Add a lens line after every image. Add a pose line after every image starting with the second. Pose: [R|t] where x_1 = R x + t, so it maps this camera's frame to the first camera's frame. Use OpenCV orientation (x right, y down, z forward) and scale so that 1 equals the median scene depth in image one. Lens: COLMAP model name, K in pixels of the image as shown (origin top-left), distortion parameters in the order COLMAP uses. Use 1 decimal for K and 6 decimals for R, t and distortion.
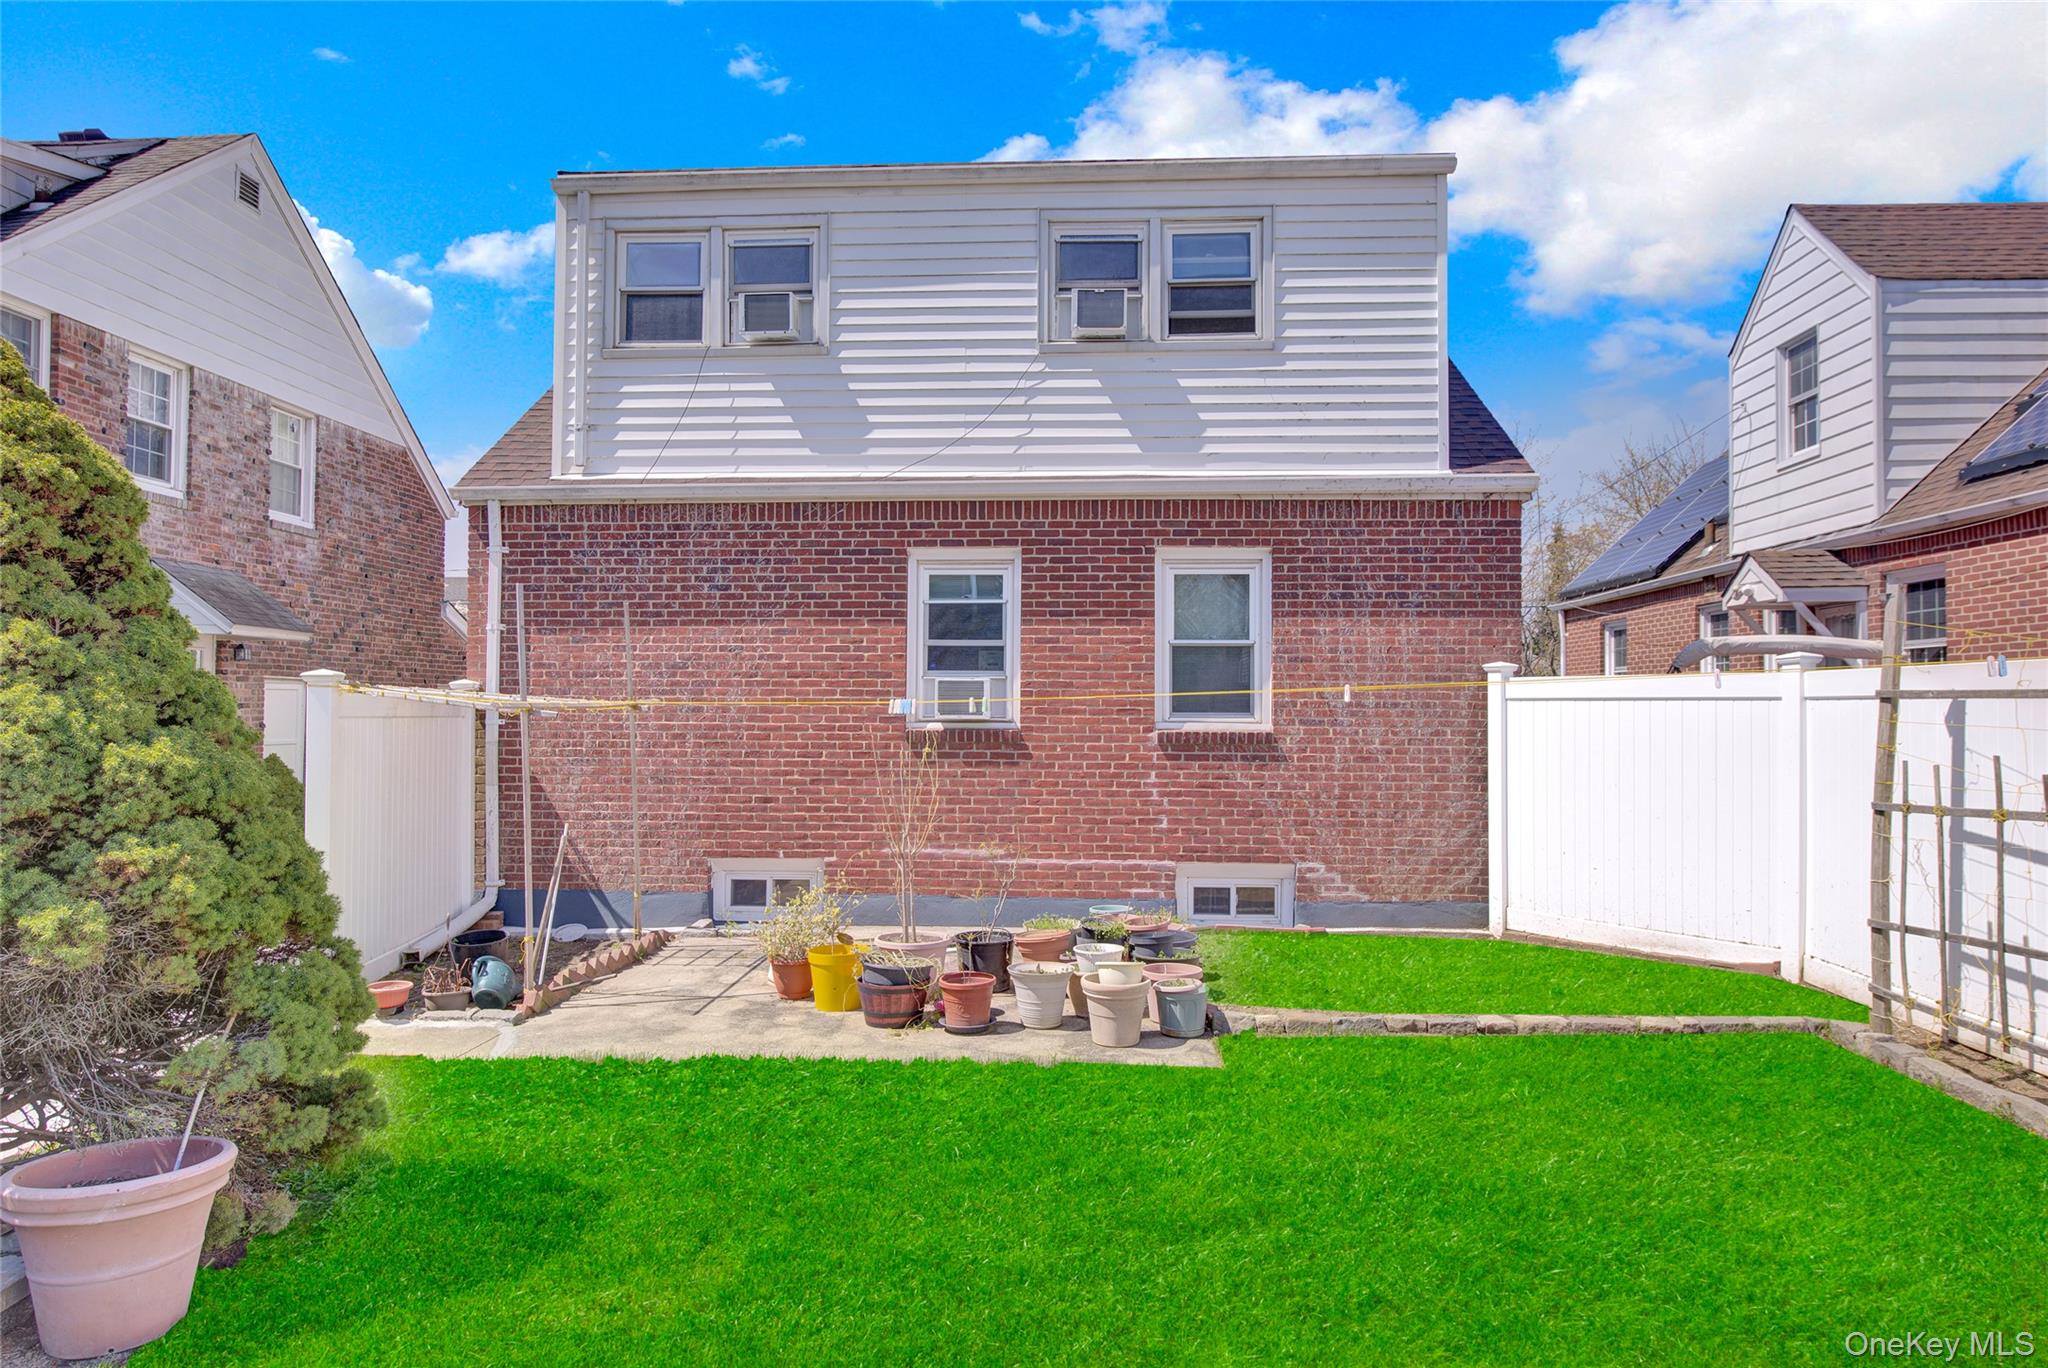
lens RADIAL K [[1230.0, 0, 1024.0], [0, 1230.0, 684.0], [0, 0, 1]] dist [-0.002379, -0.002151]
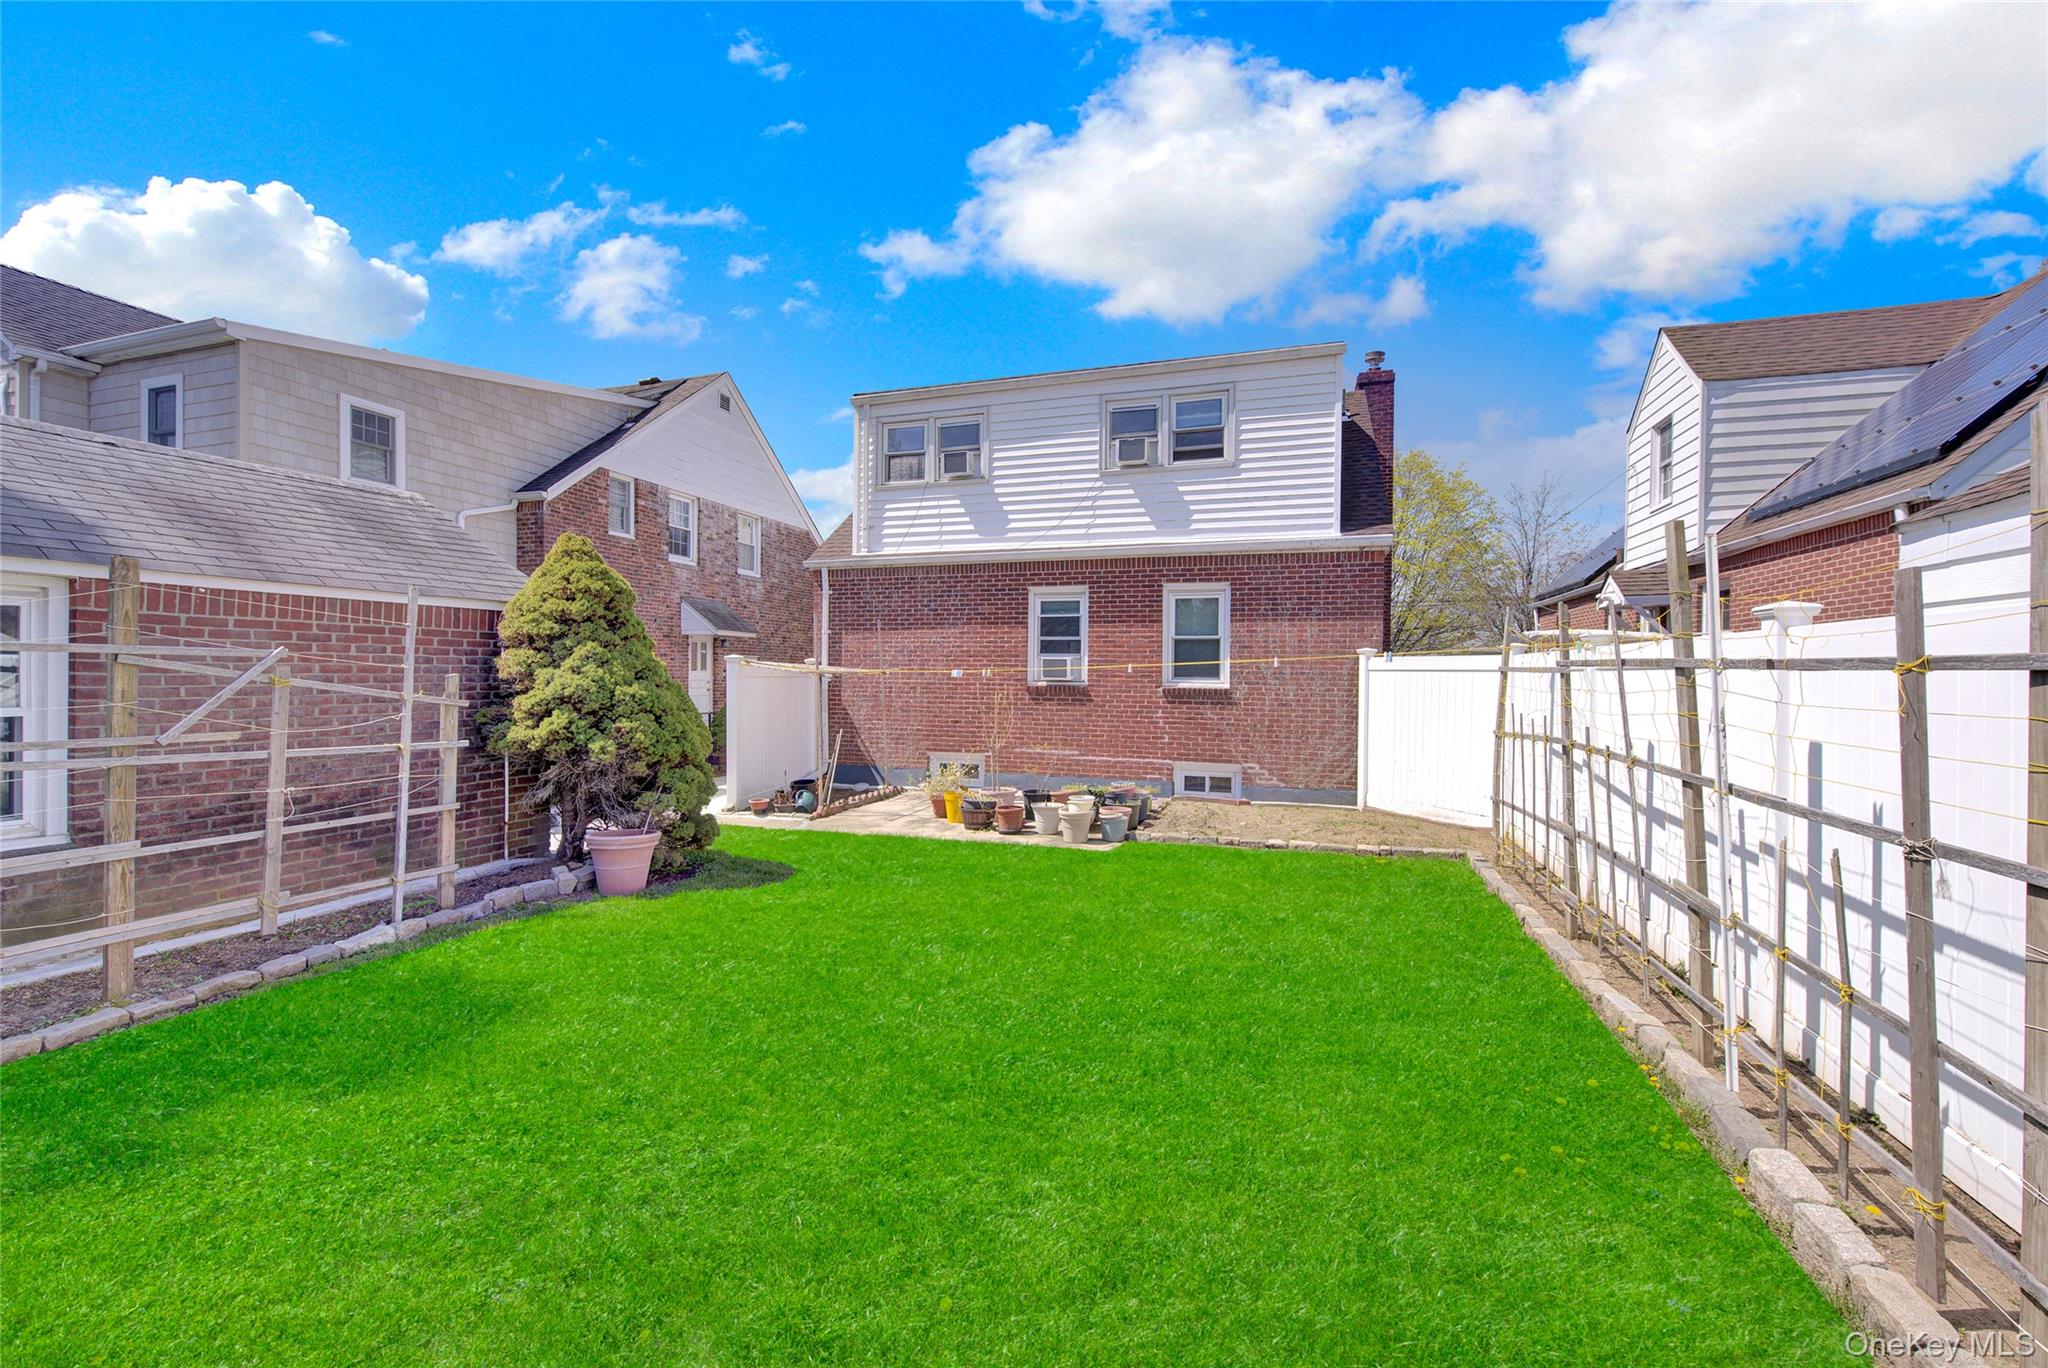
lens RADIAL K [[818.7, 0, 1024.0], [0, 818.7, 684.0], [0, 0, 1]] dist [-0.000479, -0.000087]
pose [[0.967905, 0.007742, -0.251198, 0.207791], [0.000560, 0.999456, 0.032961, -0.005551], [0.251317, -0.032044, 0.967374, -0.192355]]
